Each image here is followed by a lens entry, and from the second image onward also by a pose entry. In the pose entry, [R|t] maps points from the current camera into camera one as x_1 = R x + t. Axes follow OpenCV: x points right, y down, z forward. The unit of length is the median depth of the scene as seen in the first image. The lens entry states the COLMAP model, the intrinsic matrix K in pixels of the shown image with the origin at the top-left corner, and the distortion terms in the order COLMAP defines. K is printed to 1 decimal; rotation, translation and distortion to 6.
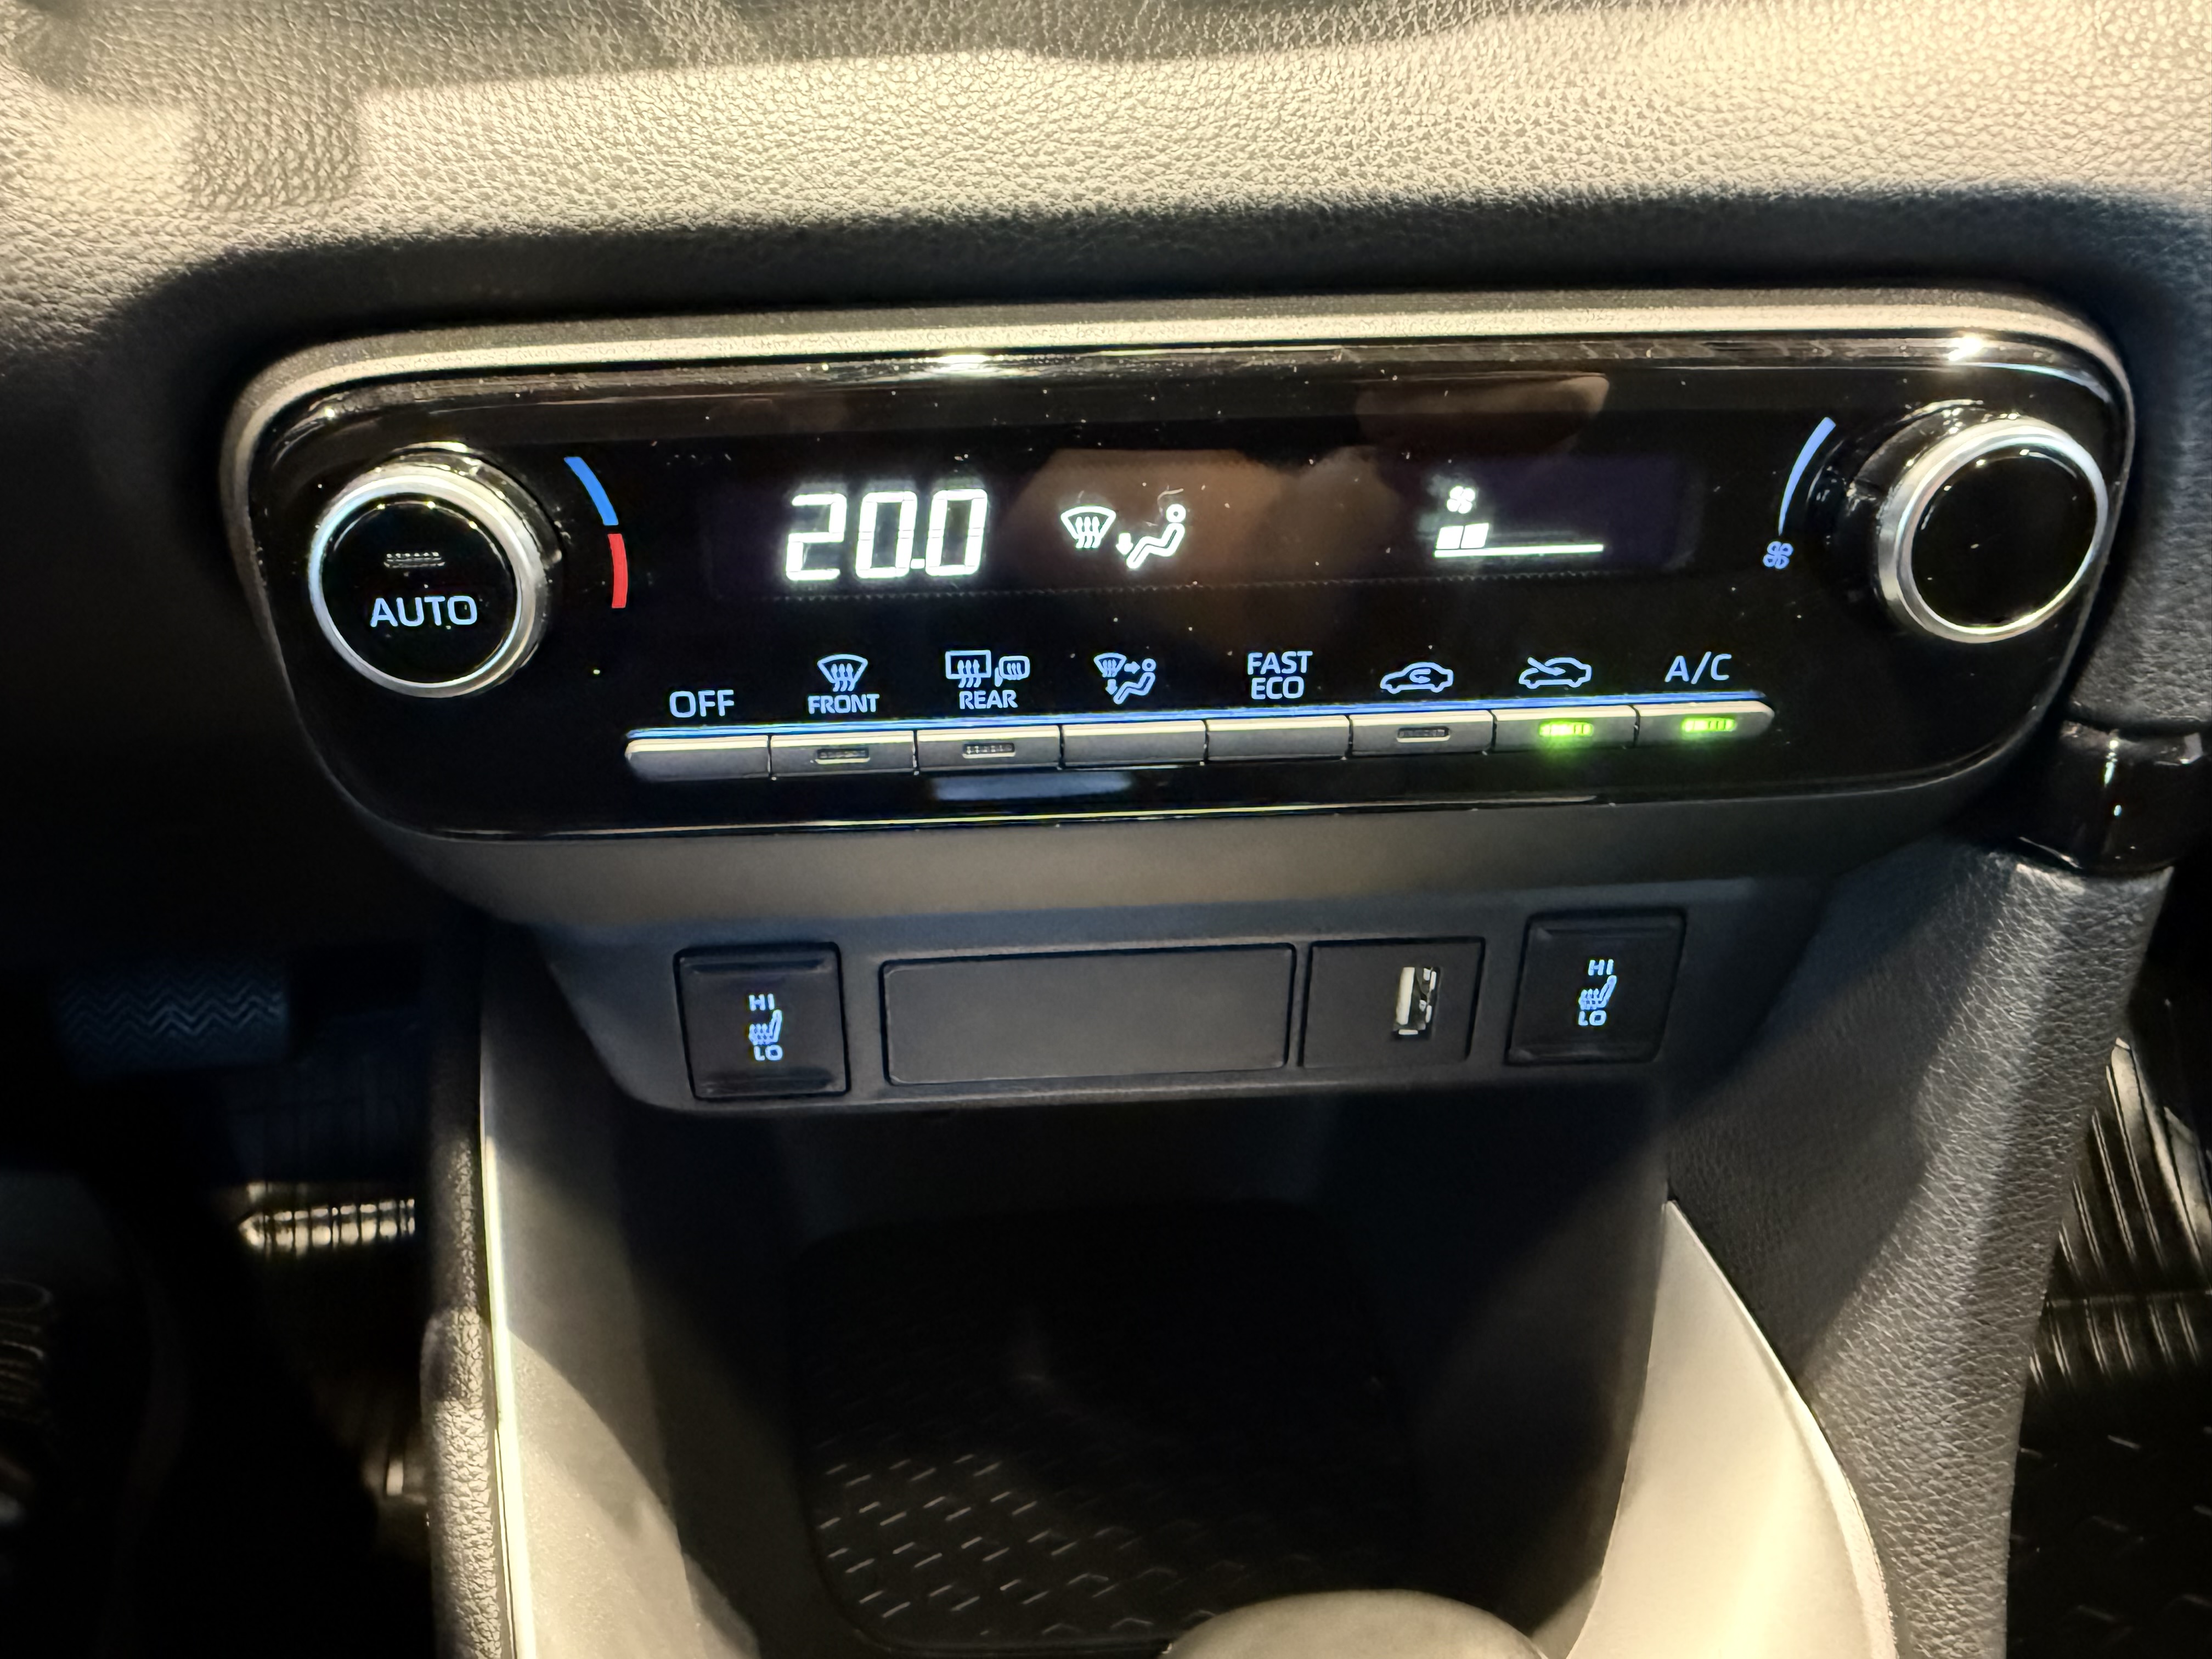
lens RADIAL K [[1574.3, 0, 1108.2], [0, 1574.3, 829.6], [0, 0, 1]] dist [0.023645, -0.035764]
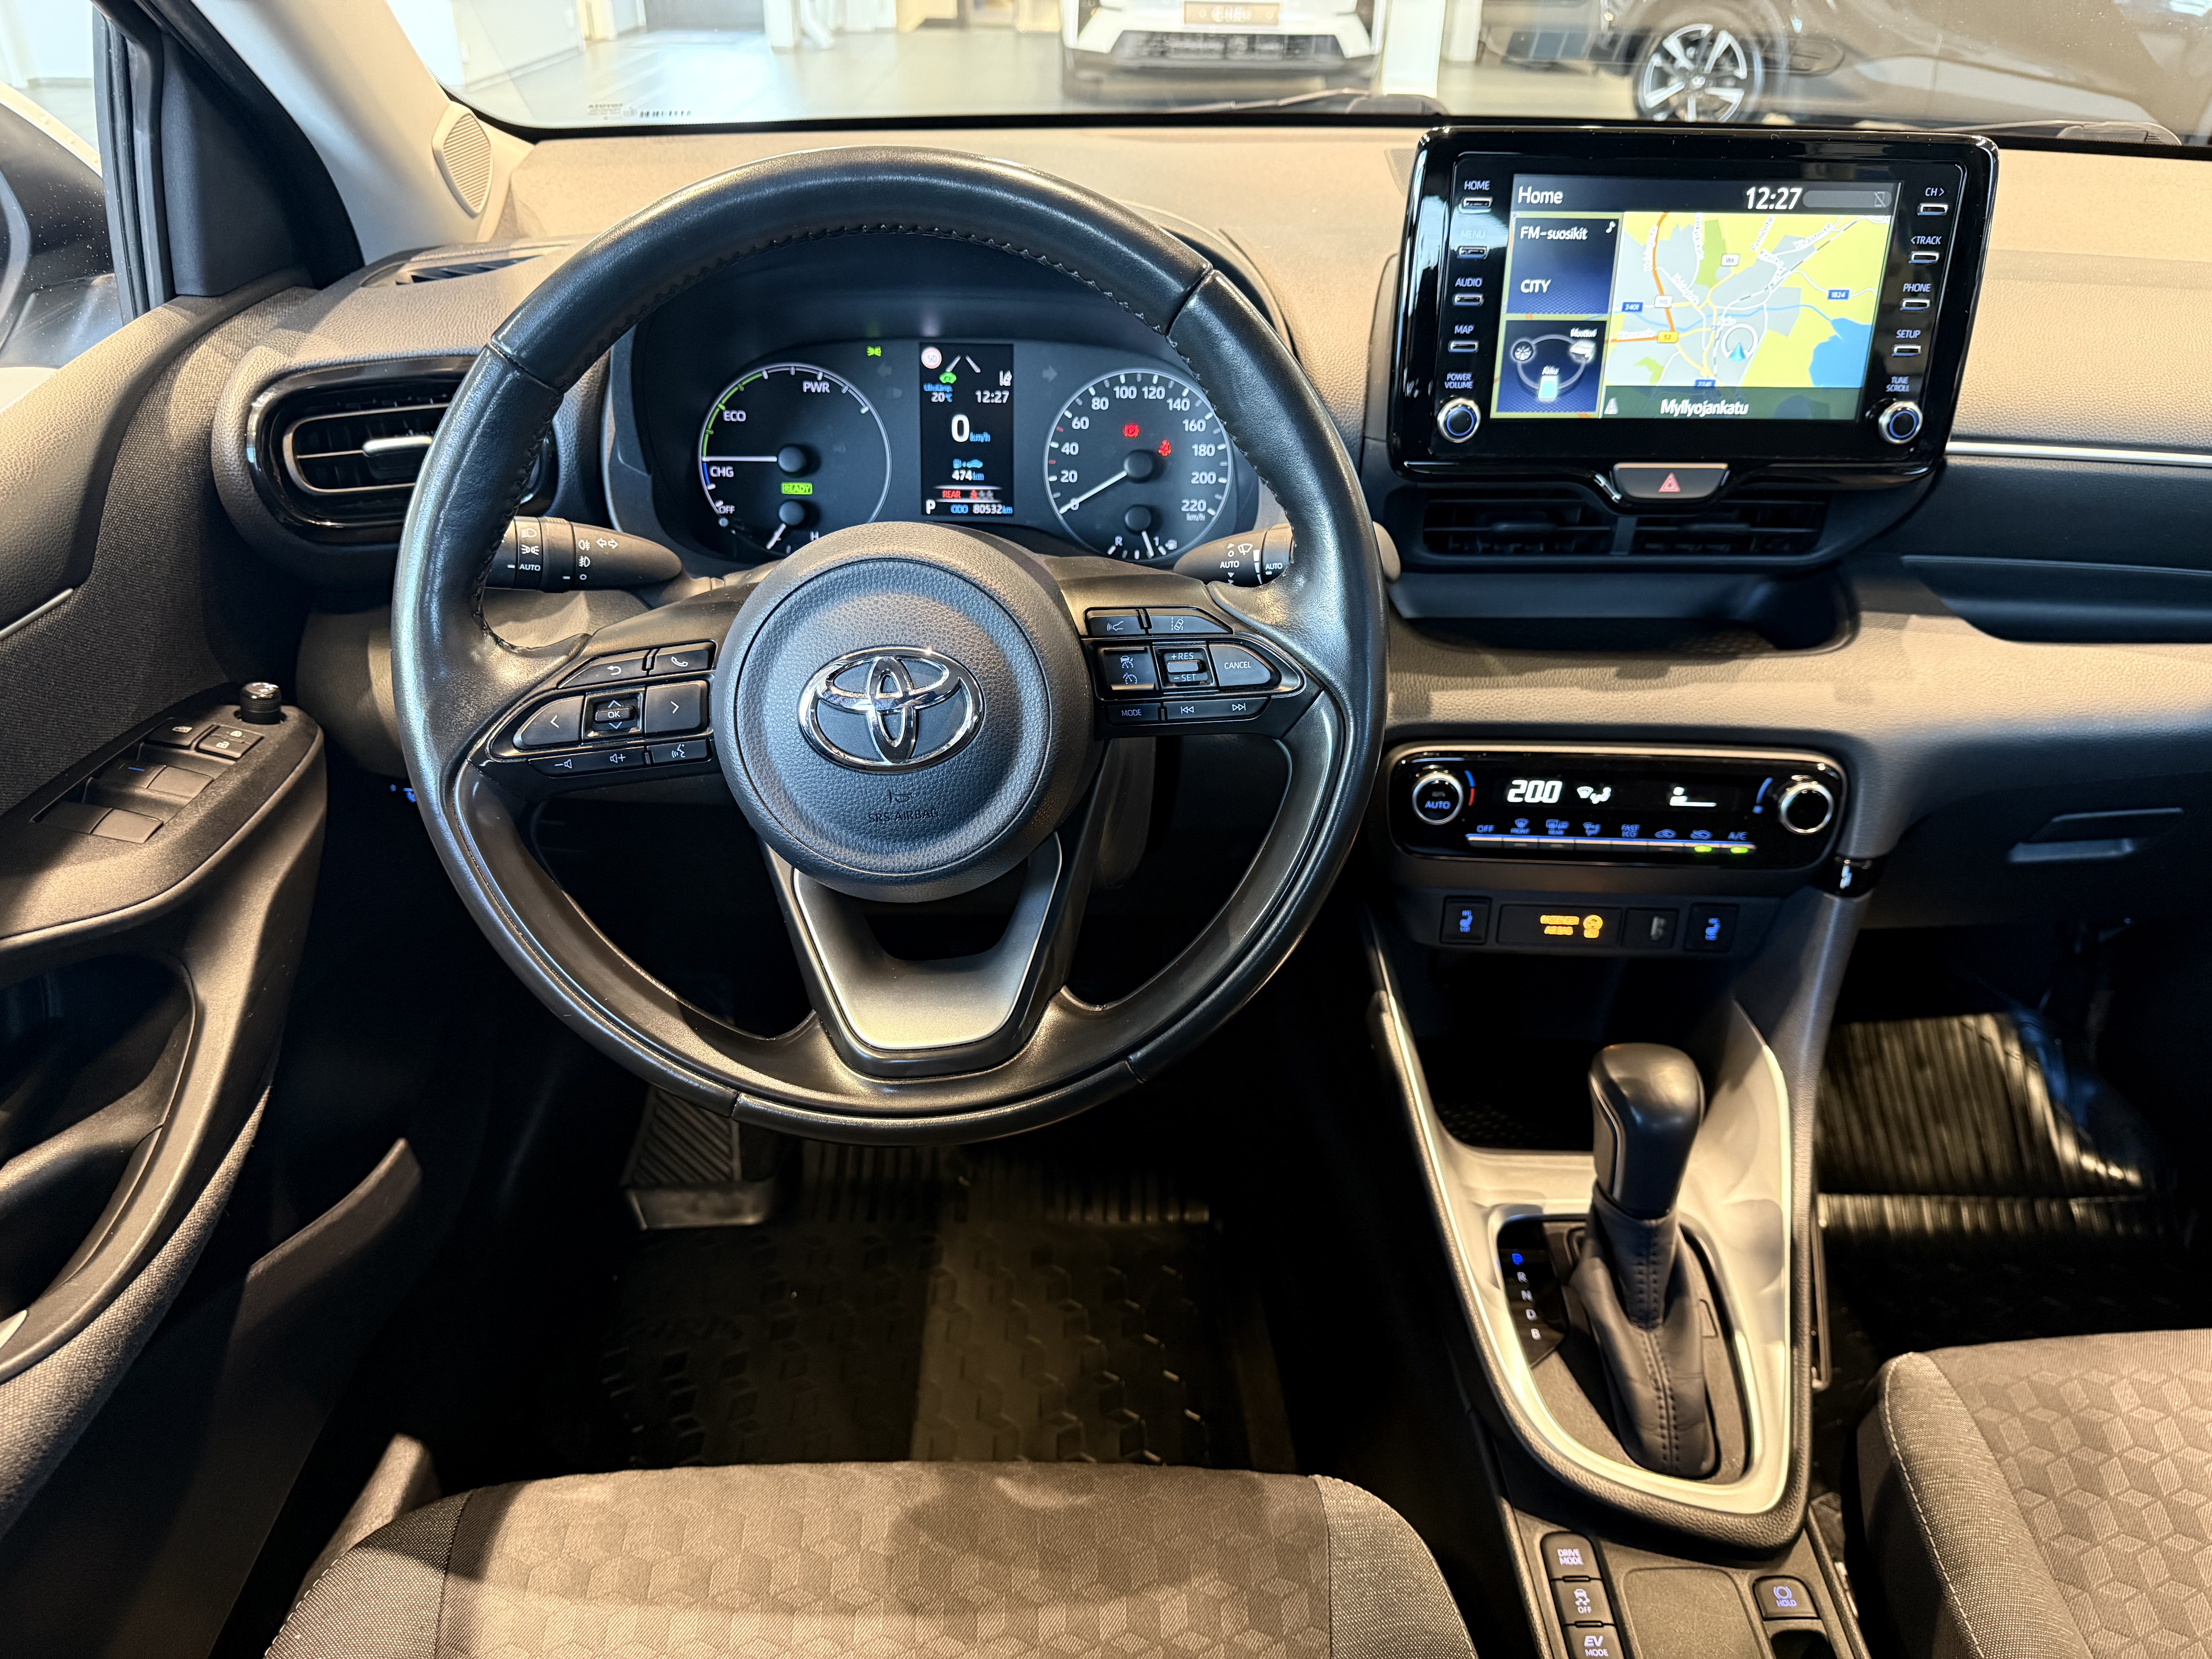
lens RADIAL K [[1574.3, 0, 1107.6], [0, 1574.3, 824.8], [0, 0, 1]] dist [0.023645, -0.035764]
pose [[0.991714, 0.063326, -0.111771, -0.778561], [-0.072829, 0.993878, -0.083086, 0.324144], [0.105825, 0.090537, 0.990255, -3.190888]]
